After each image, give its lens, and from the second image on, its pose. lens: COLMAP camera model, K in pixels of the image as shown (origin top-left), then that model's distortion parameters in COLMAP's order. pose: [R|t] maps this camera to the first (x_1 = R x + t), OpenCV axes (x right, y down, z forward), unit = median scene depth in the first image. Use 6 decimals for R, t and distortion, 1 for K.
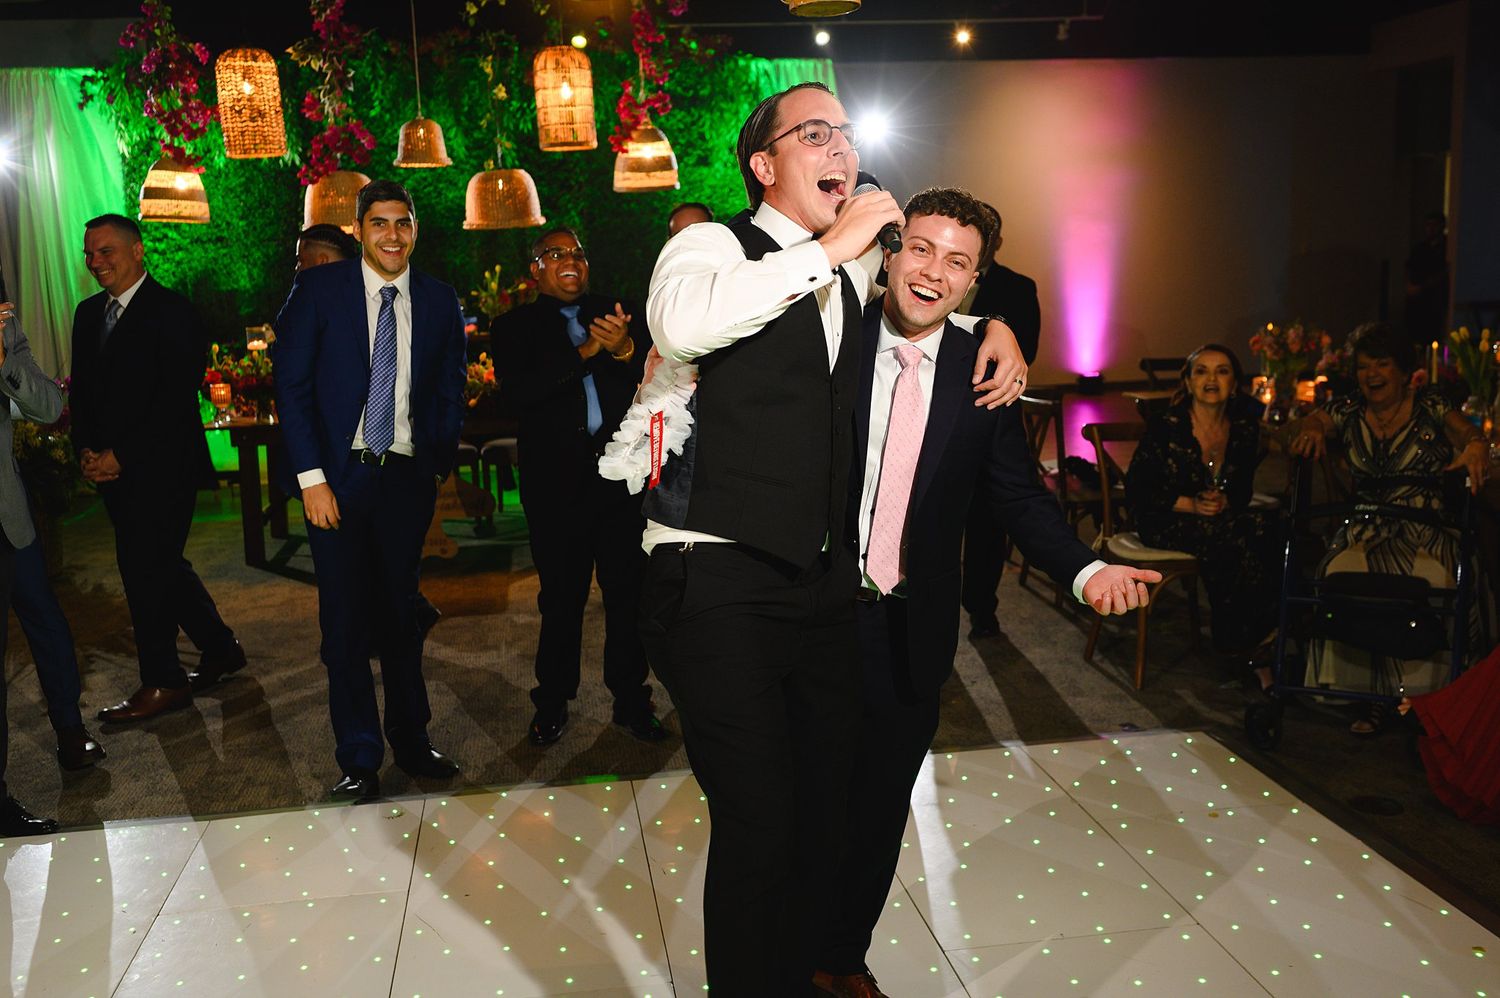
lens RADIAL K [[1522.8, 0, 716.2], [0, 1522.8, 497.0], [0, 0, 1]] dist [0.012492, 0.004151]
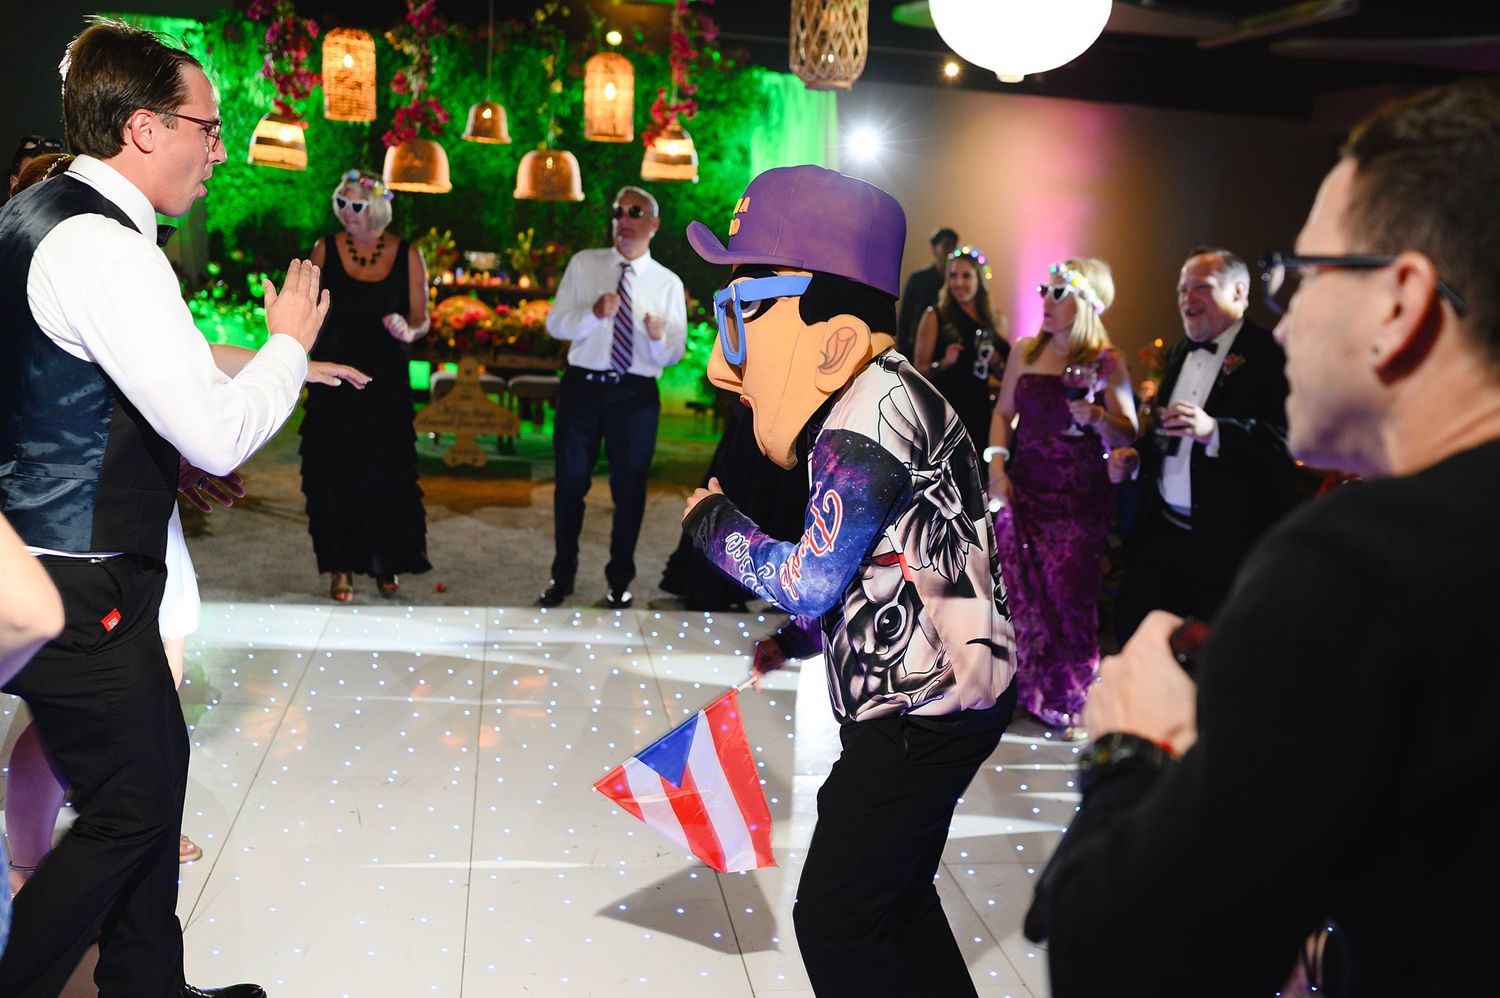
lens RADIAL K [[1479.2, 0, 750.0], [0, 1479.2, 499.0], [0, 0, 1]] dist [0.001117, 0.005830]
pose [[0.994342, 0.096597, 0.044195, -0.009679], [-0.097266, 0.995170, 0.013258, 0.027225], [-0.042700, -0.017481, 0.998935, -0.173687]]
